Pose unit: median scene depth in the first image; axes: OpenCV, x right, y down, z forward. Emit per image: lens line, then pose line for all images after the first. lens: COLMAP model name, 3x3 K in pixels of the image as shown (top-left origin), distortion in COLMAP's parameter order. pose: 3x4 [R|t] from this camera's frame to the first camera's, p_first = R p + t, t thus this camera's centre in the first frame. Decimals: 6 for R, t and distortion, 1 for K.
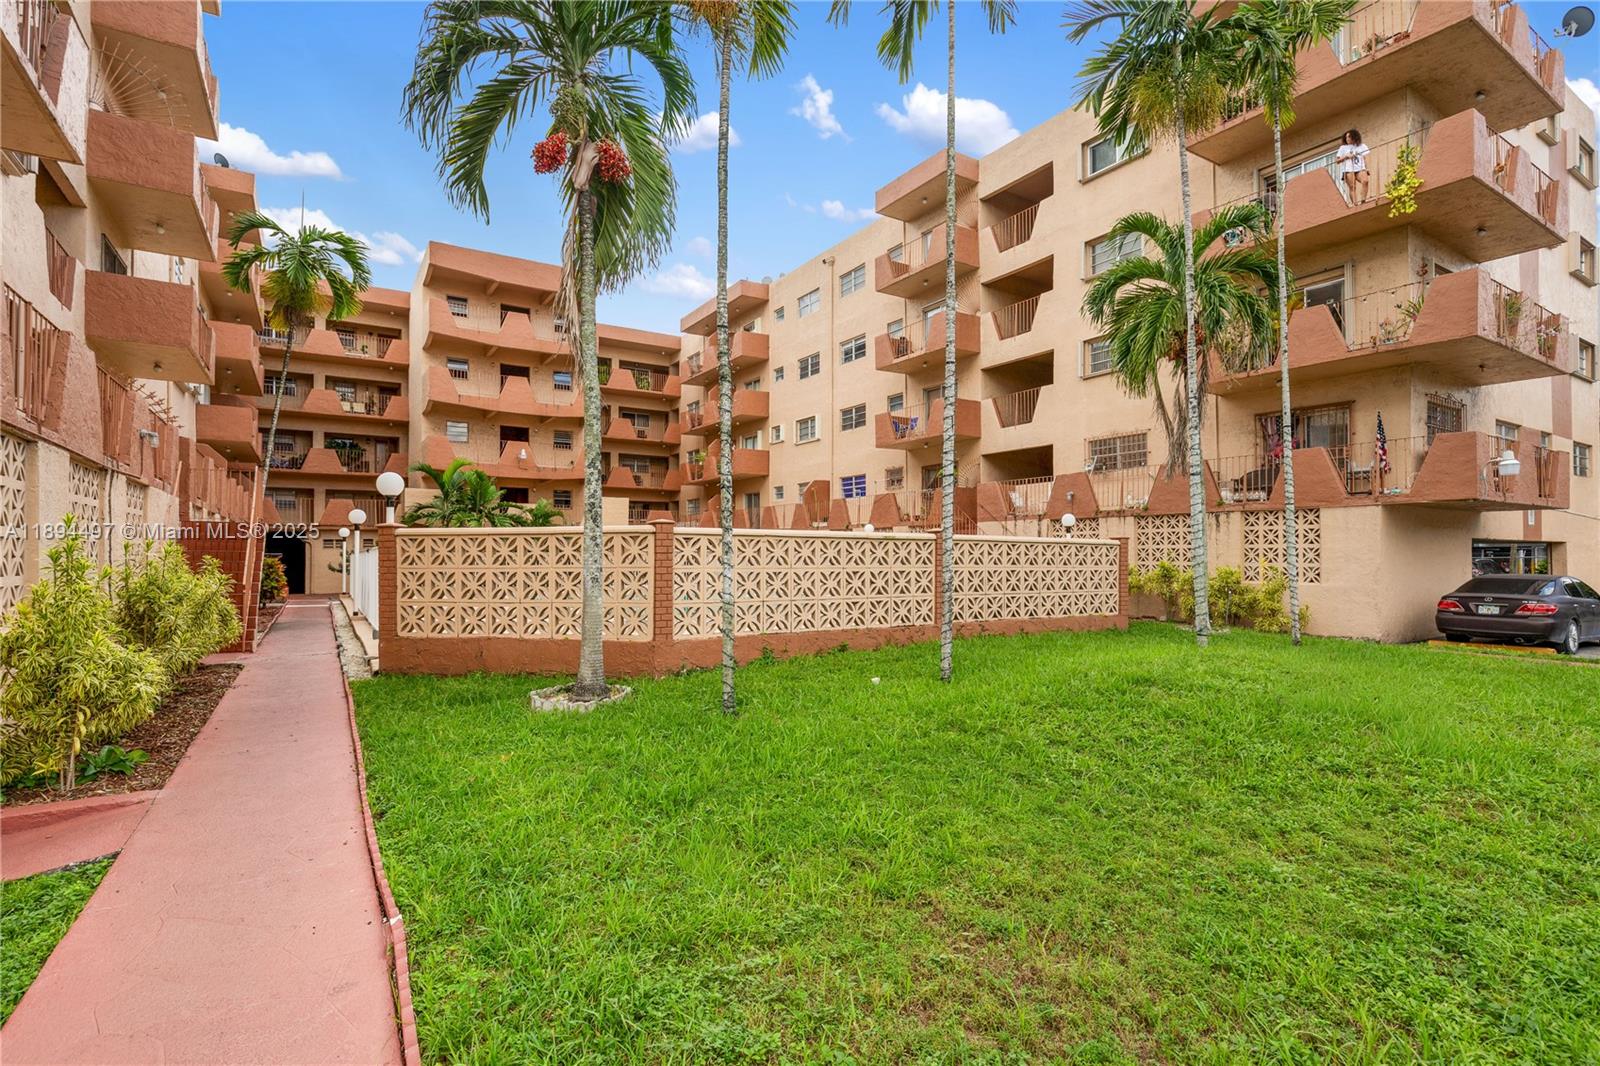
lens RADIAL K [[756.6, 0, 789.3], [0, 756.6, 535.7], [0, 0, 1]] dist [-0.002157, -0.000100]
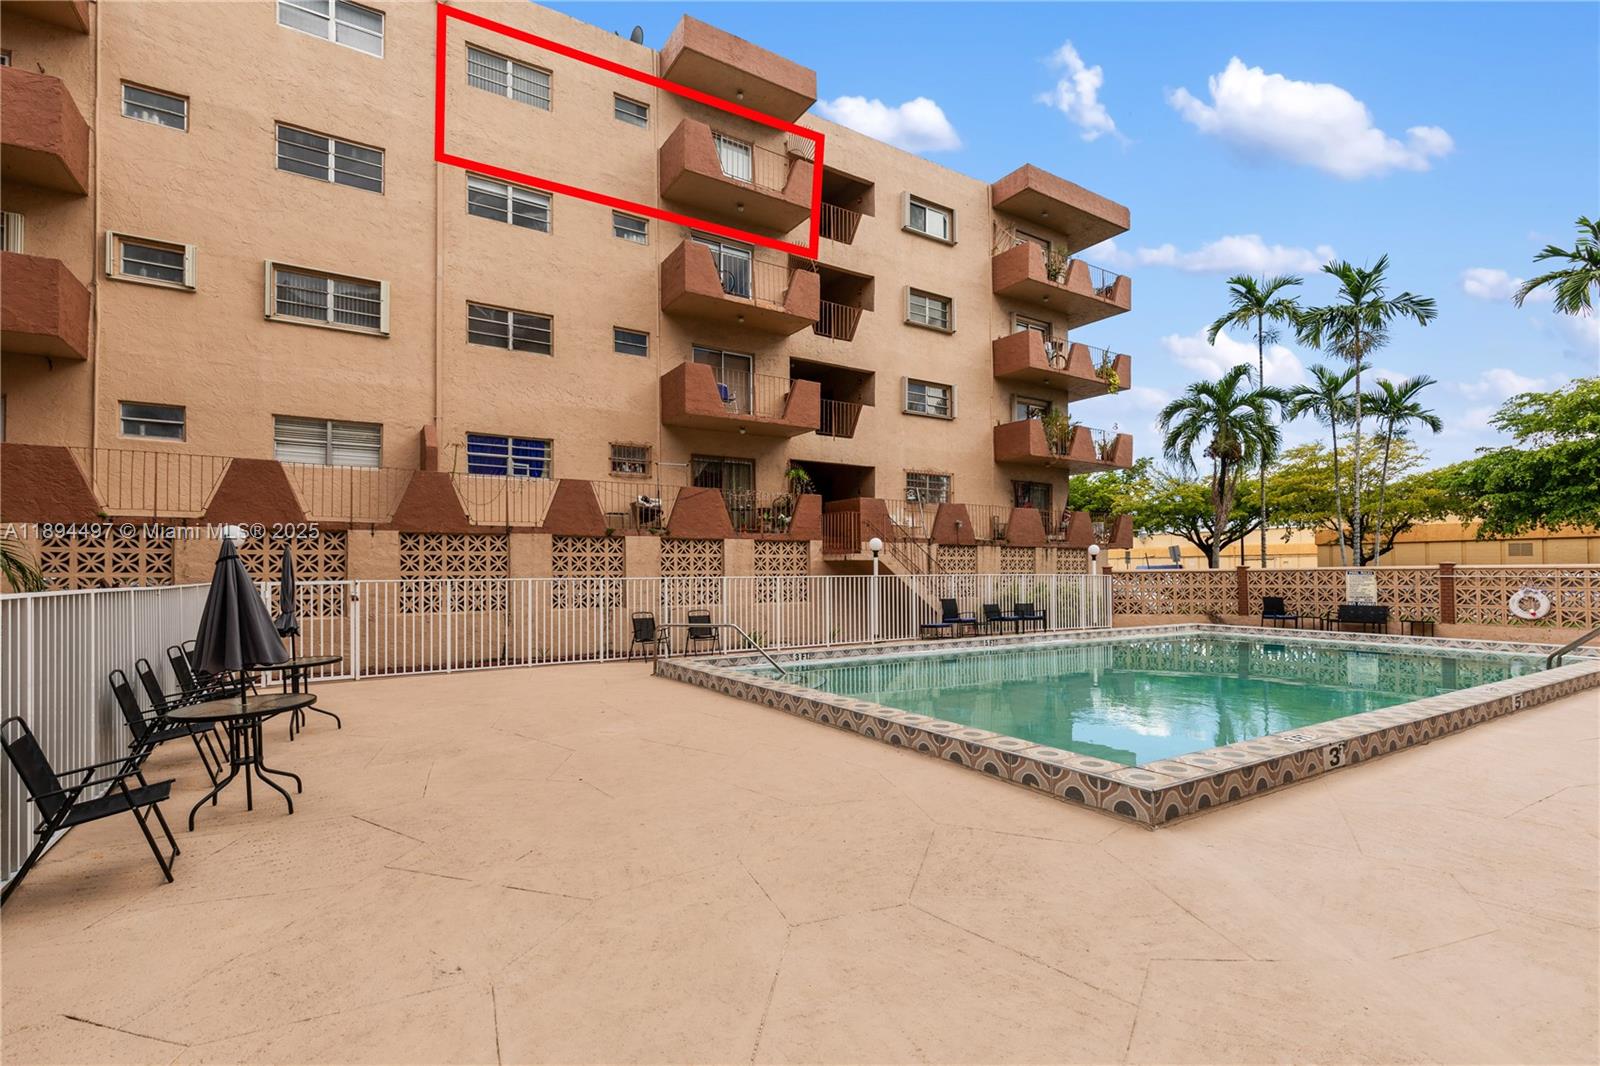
lens RADIAL K [[725.0, 0, 784.3], [0, 725.0, 563.8], [0, 0, 1]] dist [0.003649, 0.000105]
pose [[0.003964, 0.017296, 0.999843, -0.442499], [-0.019513, 0.999661, -0.017216, 0.018133], [-0.999802, -0.019441, 0.004300, 0.814925]]
